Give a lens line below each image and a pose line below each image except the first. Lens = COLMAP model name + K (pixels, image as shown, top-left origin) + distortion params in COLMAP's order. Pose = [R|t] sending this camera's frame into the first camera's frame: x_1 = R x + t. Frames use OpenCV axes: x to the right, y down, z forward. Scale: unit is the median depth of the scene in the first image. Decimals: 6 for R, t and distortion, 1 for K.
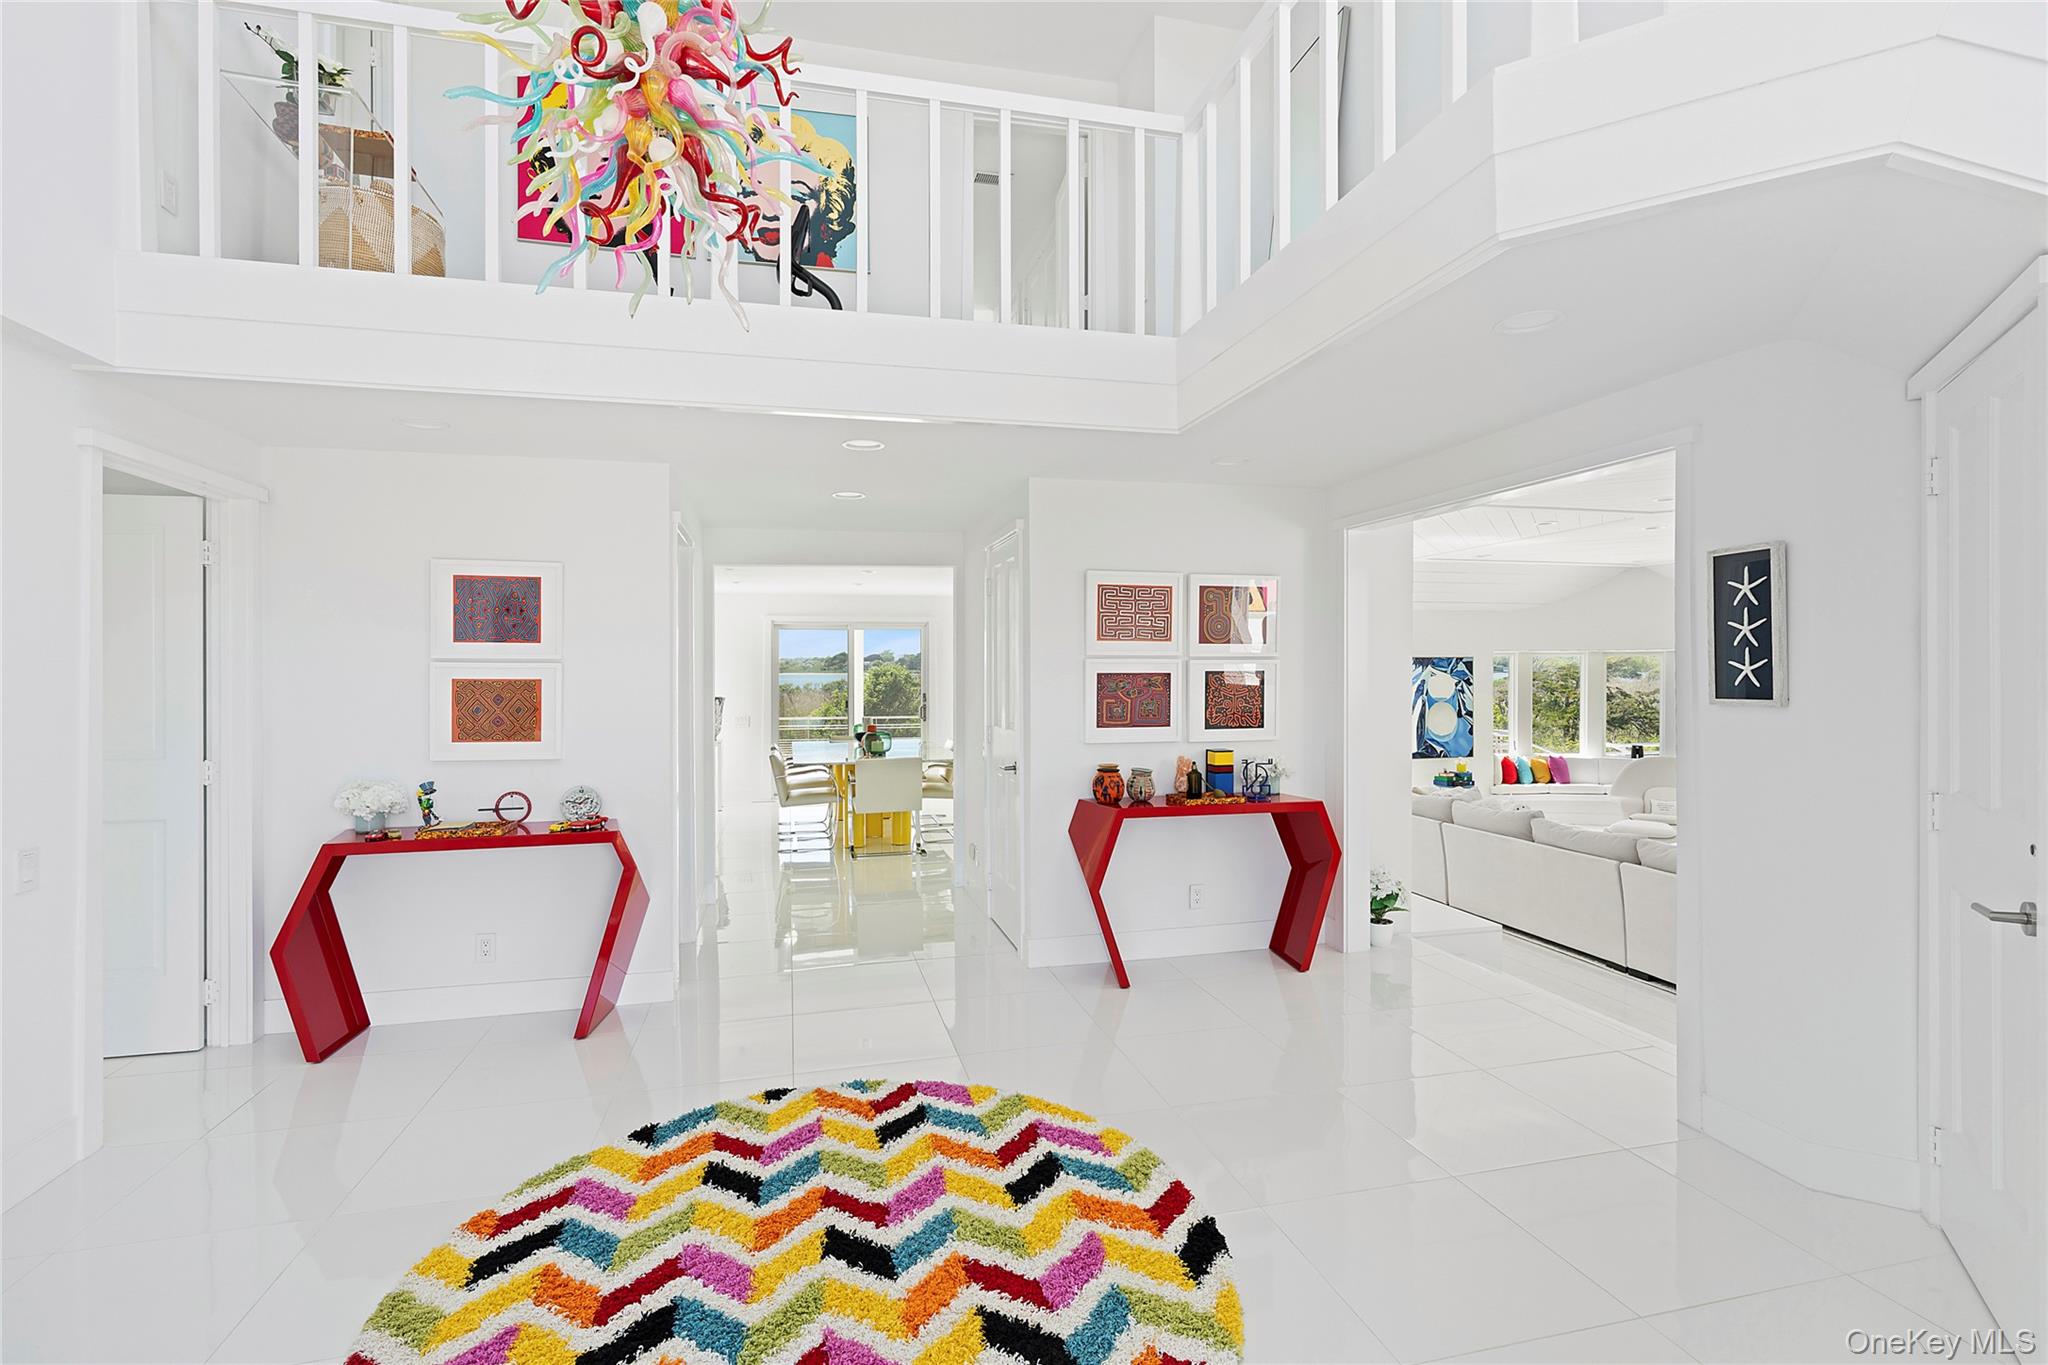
lens RADIAL K [[932.3, 0, 1019.3], [0, 932.3, 678.8], [0, 0, 1]] dist [-0.002525, 0.000517]
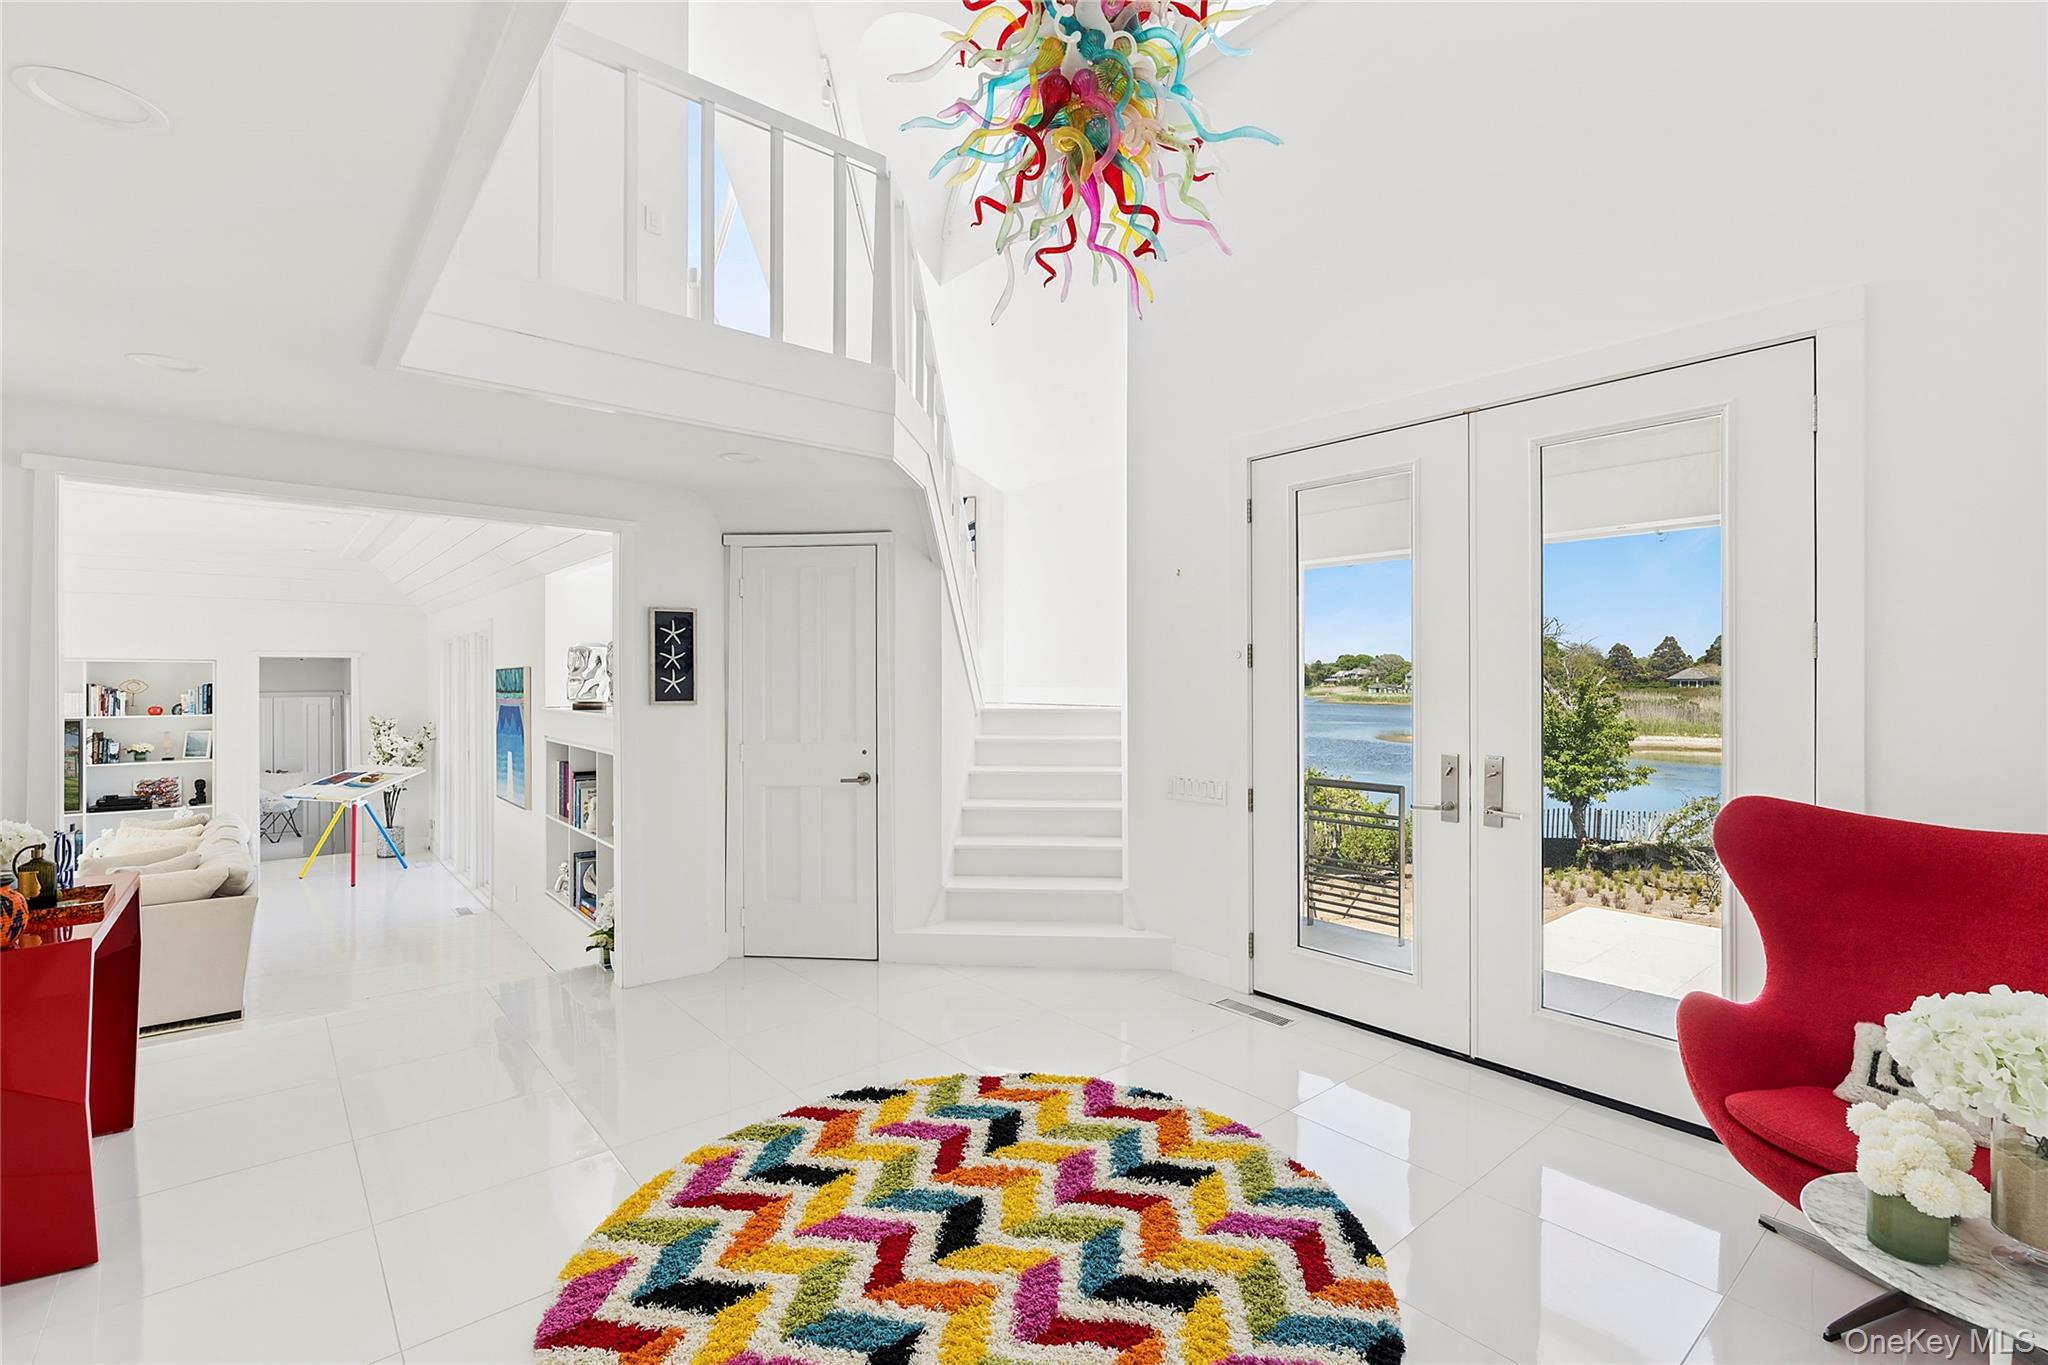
lens RADIAL K [[932.3, 0, 1025.6], [0, 932.3, 674.3], [0, 0, 1]] dist [-0.002525, 0.000517]
pose [[-0.440115, 0.006422, 0.897918, -0.245624], [0.008916, 0.999956, -0.002781, -0.003582], [-0.897897, 0.006782, -0.440153, 0.293271]]
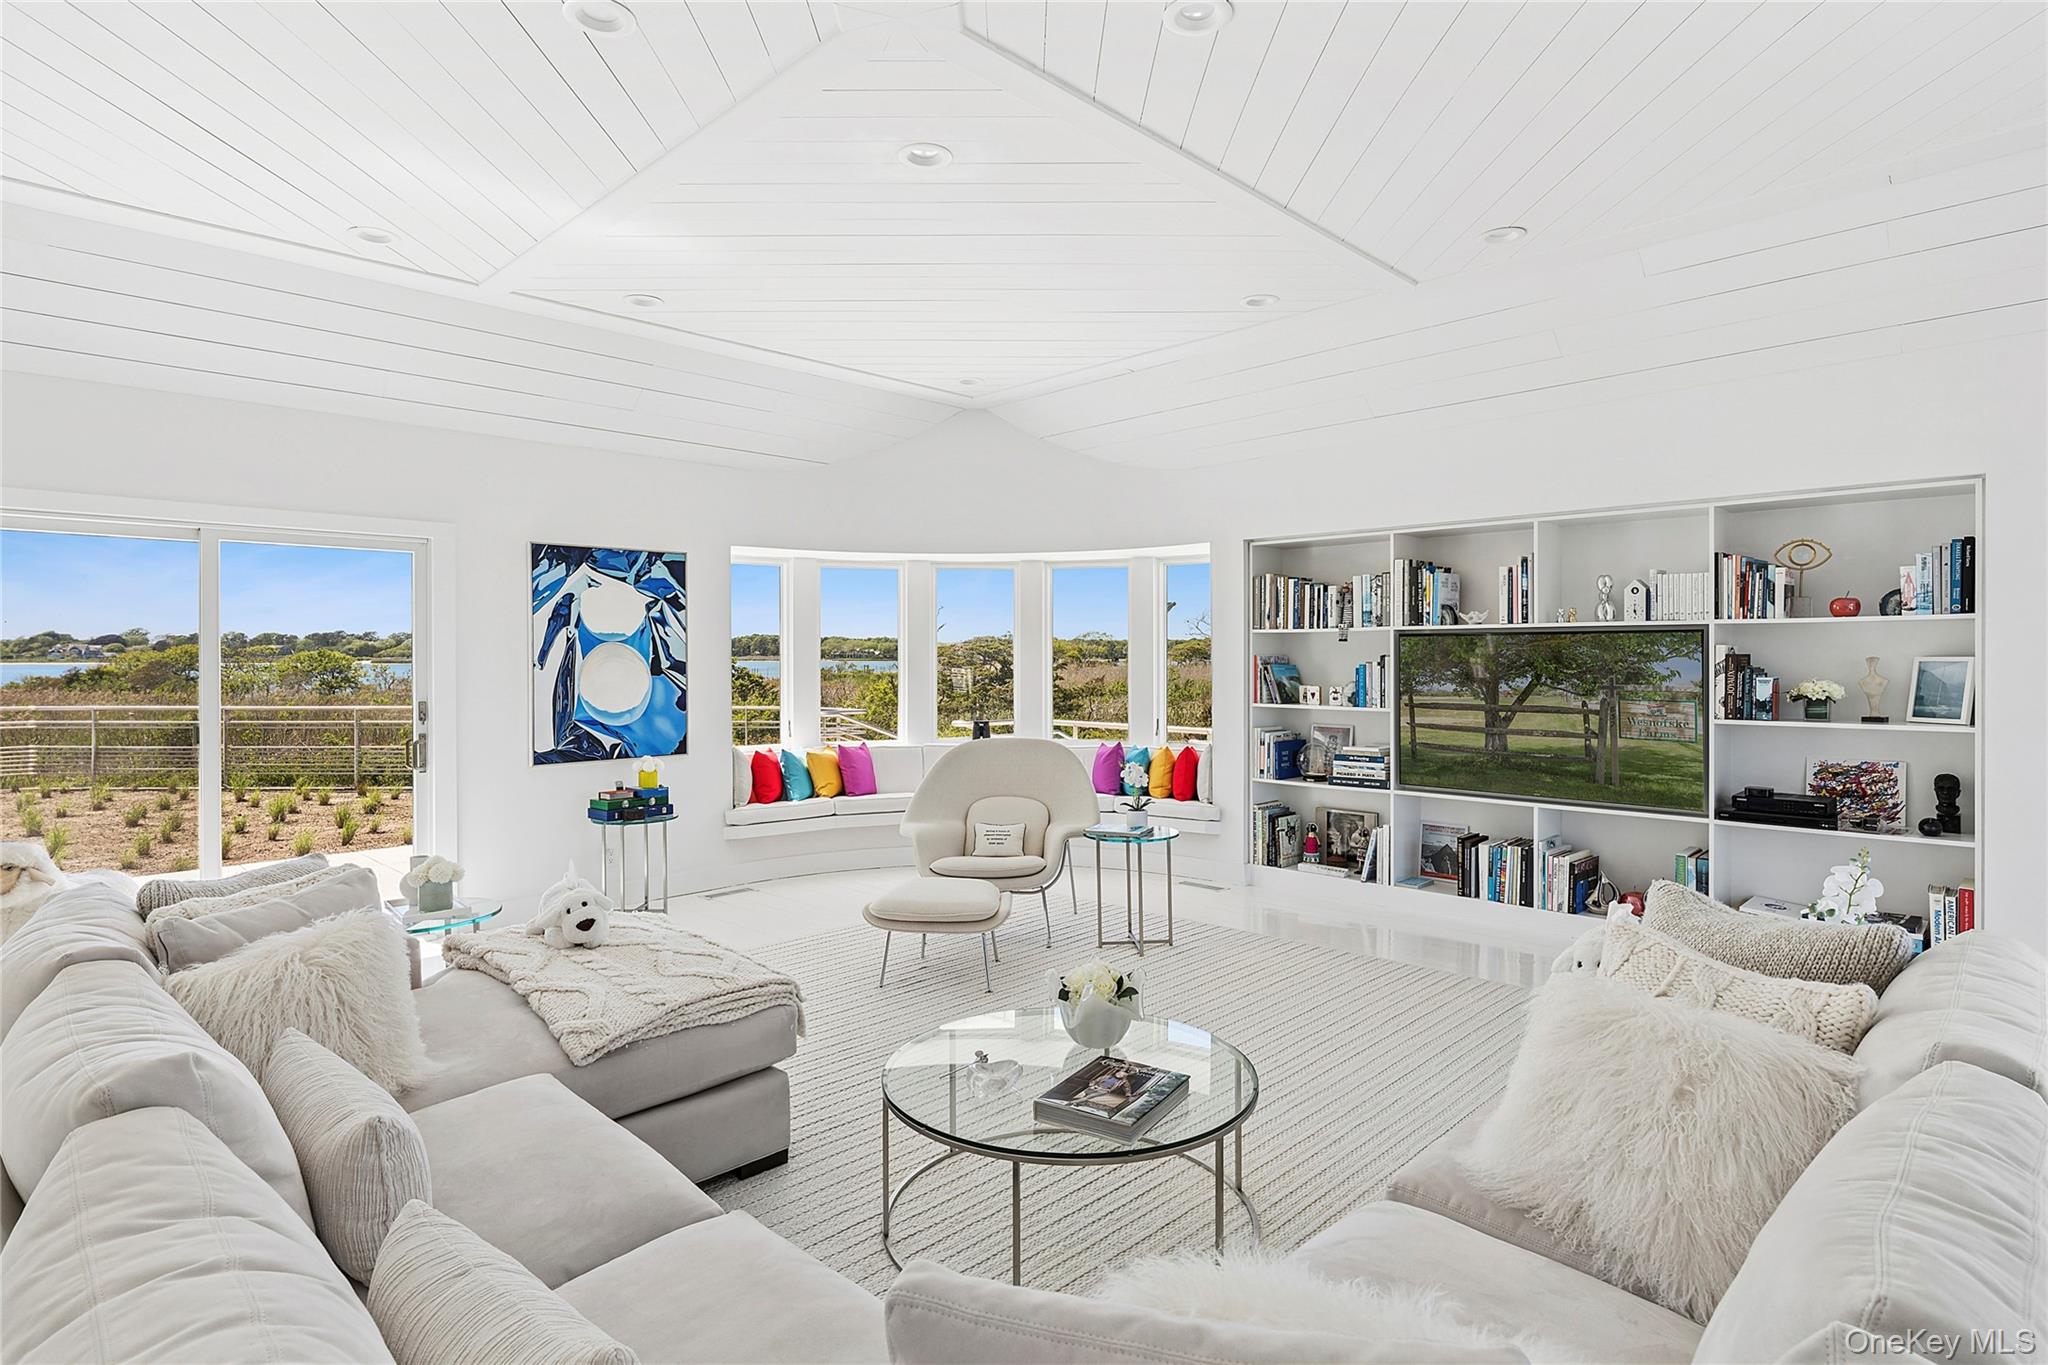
lens RADIAL K [[1066.3, 0, 1029.1], [0, 1066.3, 669.2], [0, 0, 1]] dist [-0.008214, -0.000316]
pose [[0.864602, -0.011304, 0.502331, 0.369709], [0.011406, 0.999931, 0.002870, 0.040099], [-0.502328, 0.003248, 0.864671, 0.429764]]
